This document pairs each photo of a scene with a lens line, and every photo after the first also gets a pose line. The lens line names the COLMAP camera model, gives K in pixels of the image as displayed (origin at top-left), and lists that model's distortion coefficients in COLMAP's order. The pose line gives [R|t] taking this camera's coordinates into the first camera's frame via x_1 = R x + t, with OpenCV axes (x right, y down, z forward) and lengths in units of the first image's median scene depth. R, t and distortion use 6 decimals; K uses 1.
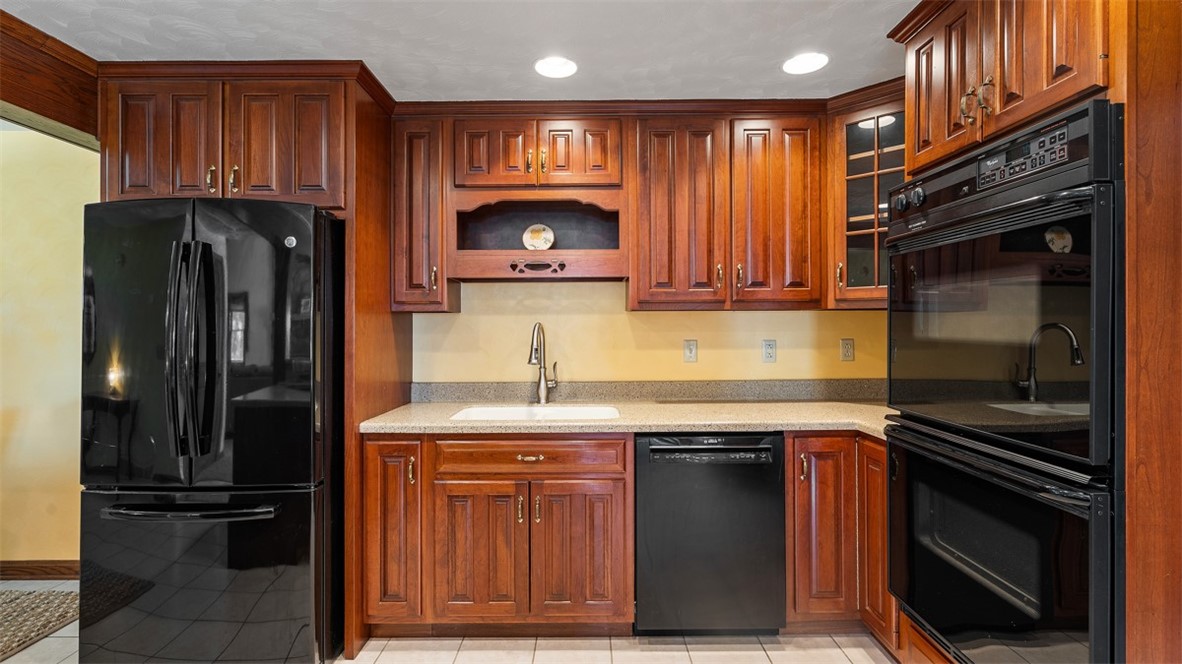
lens RADIAL K [[536.8, 0, 588.5], [0, 536.8, 327.7], [0, 0, 1]] dist [-0.004494, 0.001354]
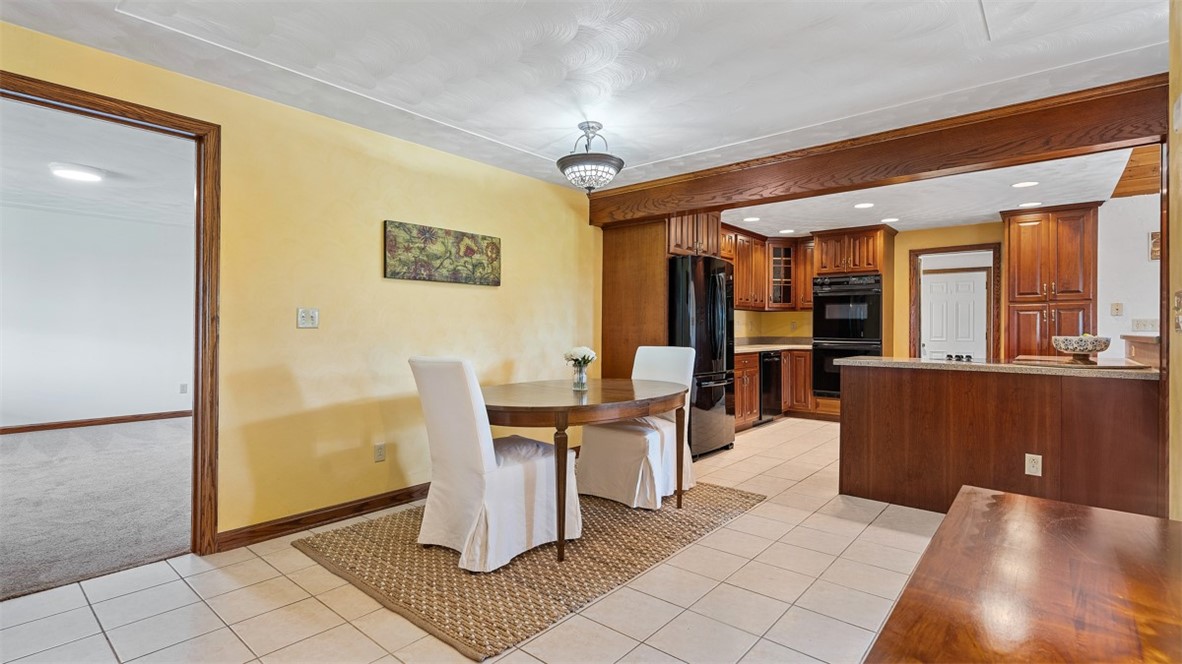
lens RADIAL K [[536.8, 0, 591.2], [0, 536.8, 333.4], [0, 0, 1]] dist [-0.004494, 0.001354]
pose [[0.646384, -0.000191, 0.763012, -2.637449], [-0.001469, 0.999998, 0.001495, 0.096227], [-0.763011, -0.002088, 0.646382, -0.147920]]
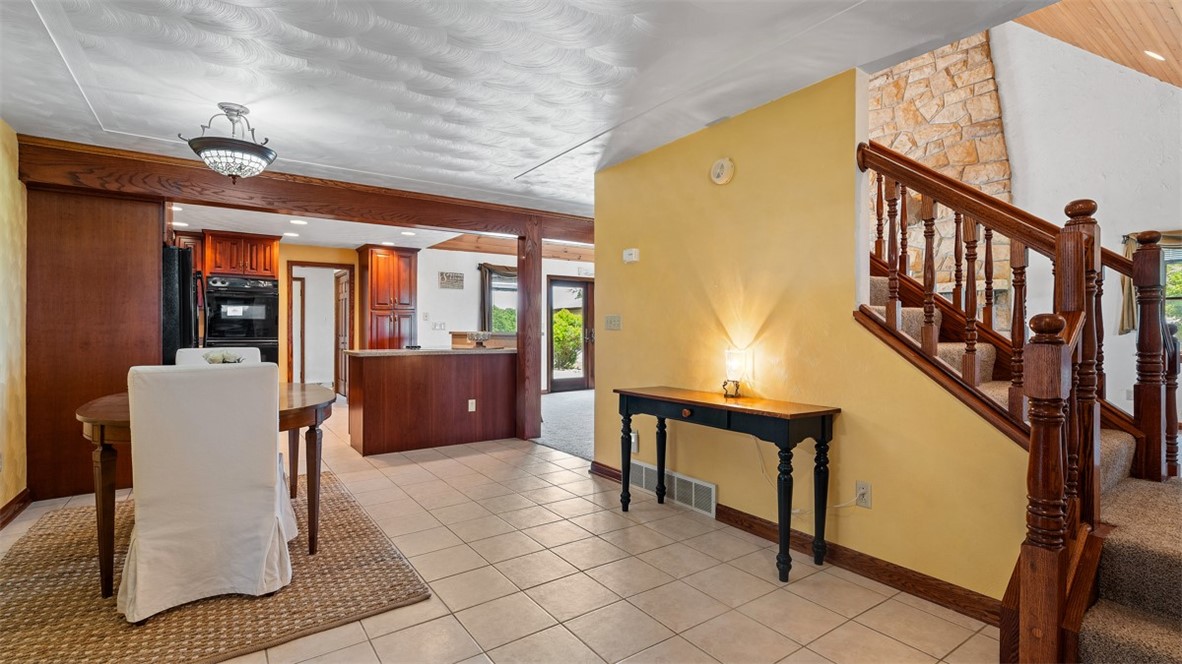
lens RADIAL K [[536.8, 0, 588.4], [0, 536.8, 333.7], [0, 0, 1]] dist [-0.004494, 0.001354]
pose [[-0.587109, -0.001804, 0.809506, -3.127269], [0.008345, 0.999931, 0.008280, 0.093964], [-0.809465, 0.011616, -0.587053, 0.856035]]
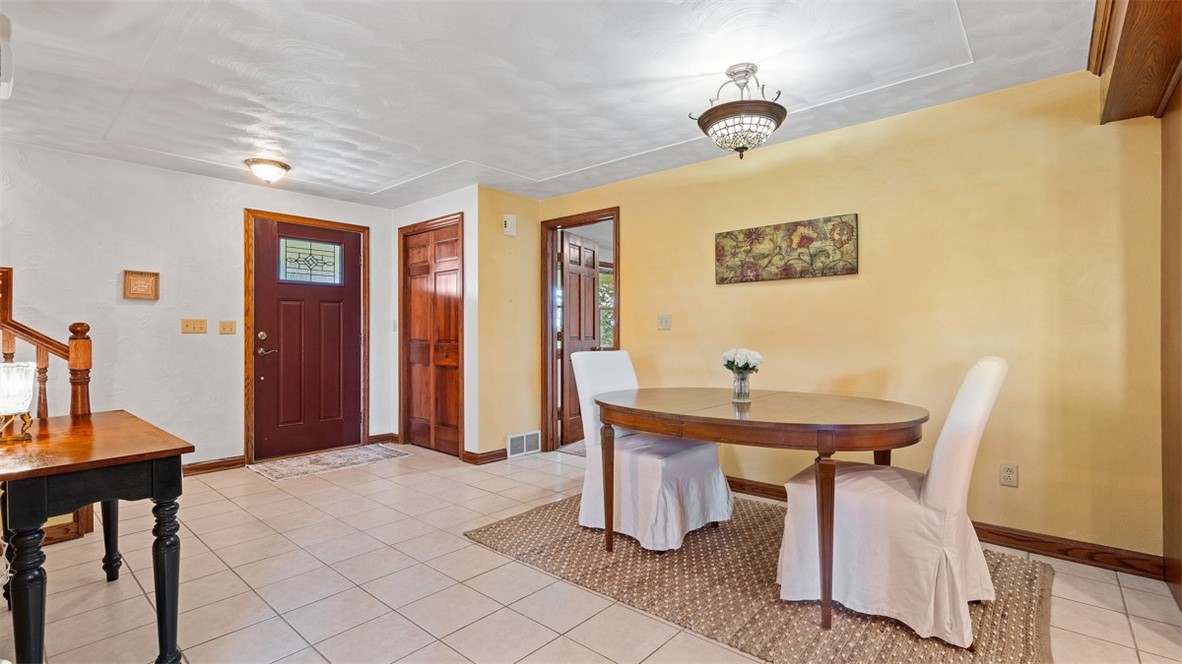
lens RADIAL K [[536.8, 0, 587.6], [0, 536.8, 329.4], [0, 0, 1]] dist [-0.004494, 0.001354]
pose [[0.754449, -0.005292, -0.656337, -1.040057], [-0.001604, 0.999950, -0.009906, 0.104280], [0.656357, 0.008527, 0.754403, -0.292950]]
